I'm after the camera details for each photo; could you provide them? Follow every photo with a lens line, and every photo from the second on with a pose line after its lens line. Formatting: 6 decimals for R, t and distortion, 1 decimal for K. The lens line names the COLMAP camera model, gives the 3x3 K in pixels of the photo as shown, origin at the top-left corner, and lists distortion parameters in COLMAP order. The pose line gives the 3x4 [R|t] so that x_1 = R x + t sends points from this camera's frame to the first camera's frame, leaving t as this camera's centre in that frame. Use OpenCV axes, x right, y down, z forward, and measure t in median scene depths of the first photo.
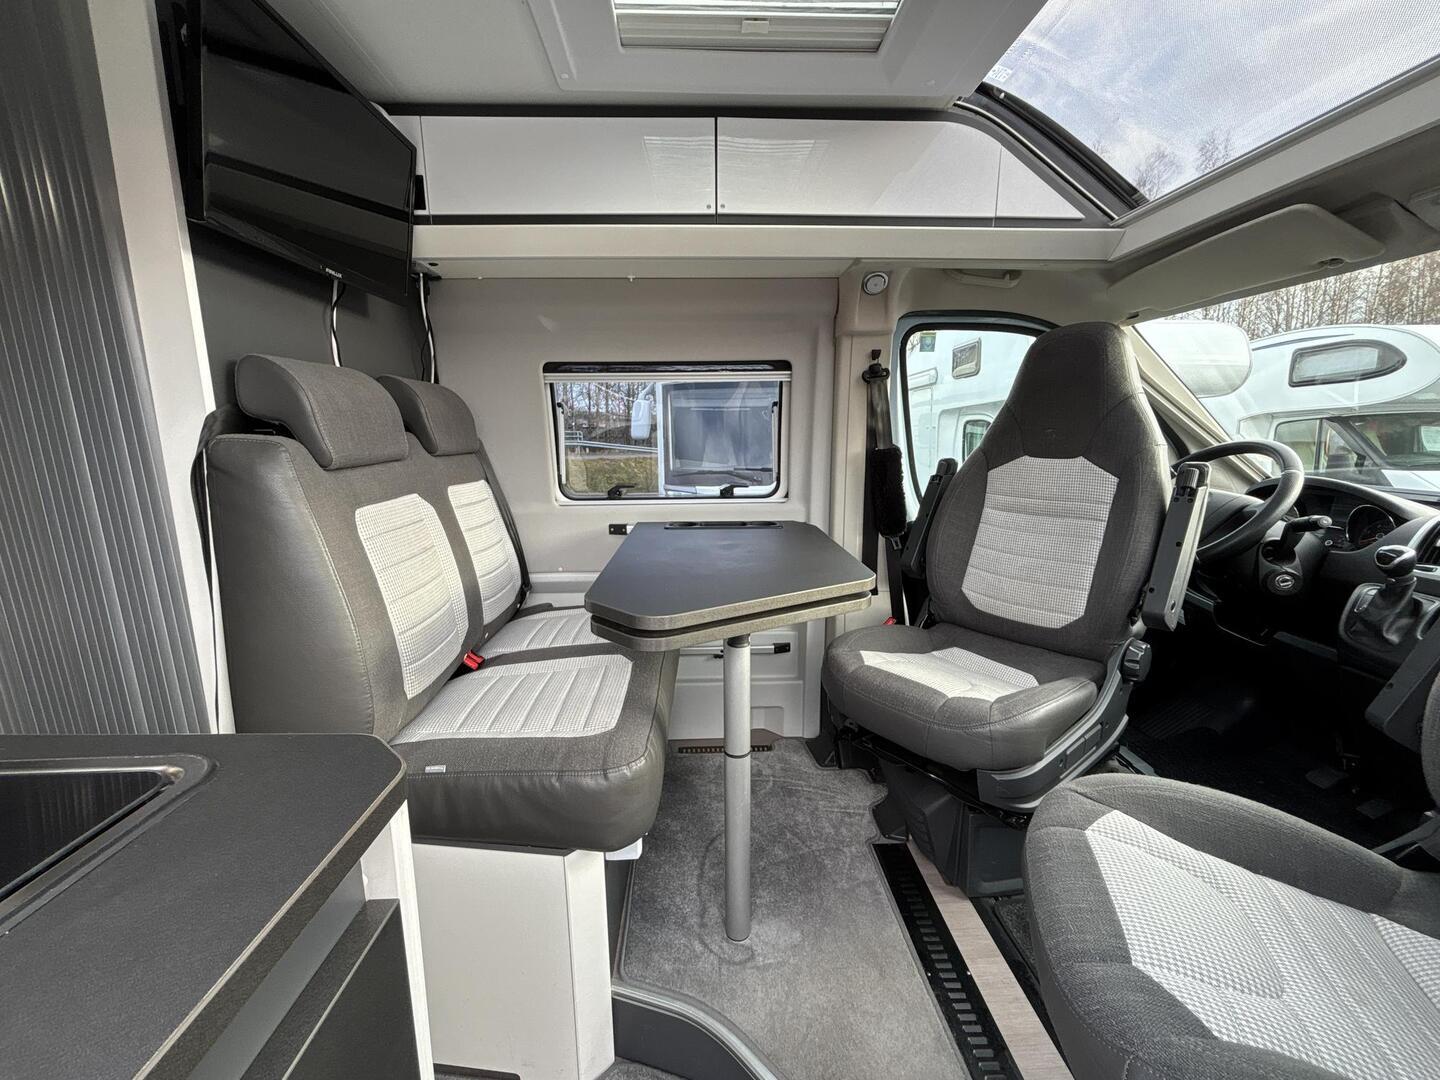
lens RADIAL K [[580.3, 0, 718.6], [0, 580.3, 544.2], [0, 0, 1]] dist [-0.019688, -0.000344]
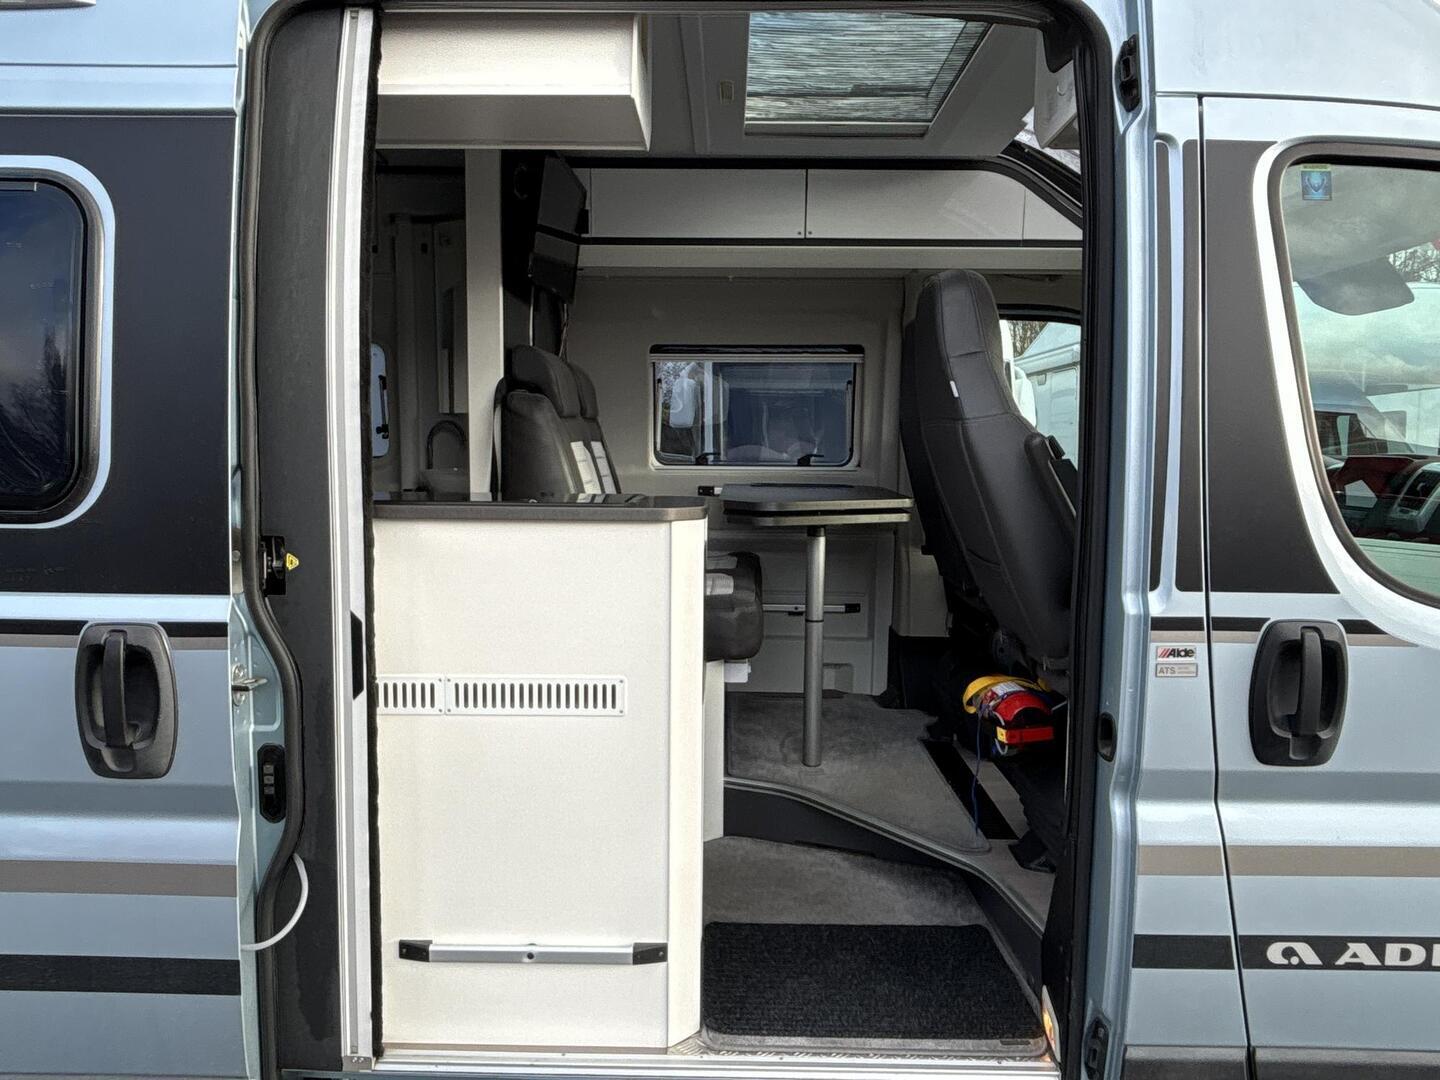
lens RADIAL K [[963.5, 0, 720.9], [0, 963.5, 544.0], [0, 0, 1]] dist [0.031415, 0.000556]
pose [[0.998622, 0.023715, -0.046825, -0.070139], [-0.027224, 0.996753, -0.075781, 0.273291], [0.044876, 0.076952, 0.996024, -1.063538]]
